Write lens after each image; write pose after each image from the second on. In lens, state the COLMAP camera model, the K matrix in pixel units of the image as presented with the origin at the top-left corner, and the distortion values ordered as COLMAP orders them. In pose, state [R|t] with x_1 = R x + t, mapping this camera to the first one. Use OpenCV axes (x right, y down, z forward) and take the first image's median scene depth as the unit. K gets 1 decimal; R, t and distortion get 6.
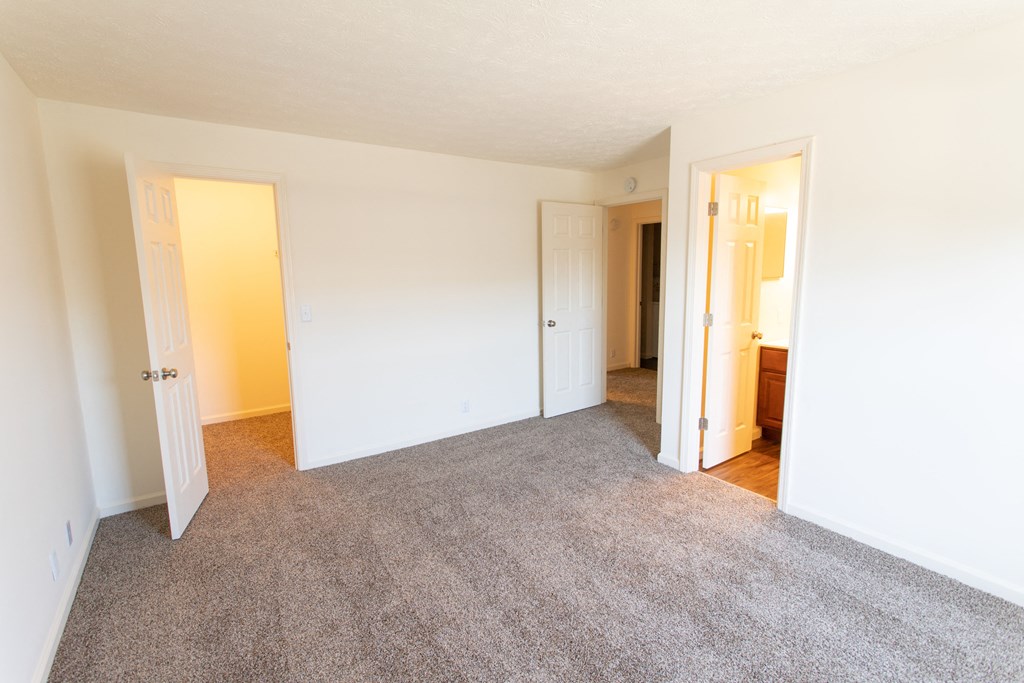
lens RADIAL K [[495.2, 0, 510.8], [0, 495.2, 339.6], [0, 0, 1]] dist [0.002336, 0.000149]
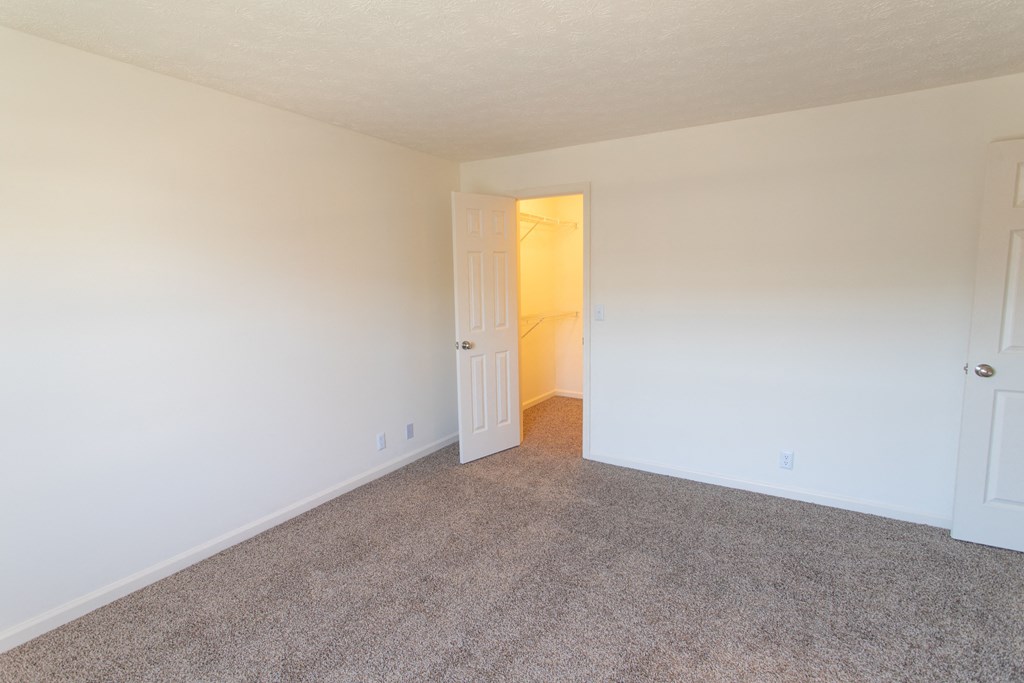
lens RADIAL K [[506.4, 0, 505.9], [0, 506.4, 339.1], [0, 0, 1]] dist [0.003307, -0.000094]
pose [[0.388557, 0.129715, -0.912249, 0.527536], [-0.120020, 0.988732, 0.089470, -0.075427], [0.913575, 0.074724, 0.399747, 0.424694]]
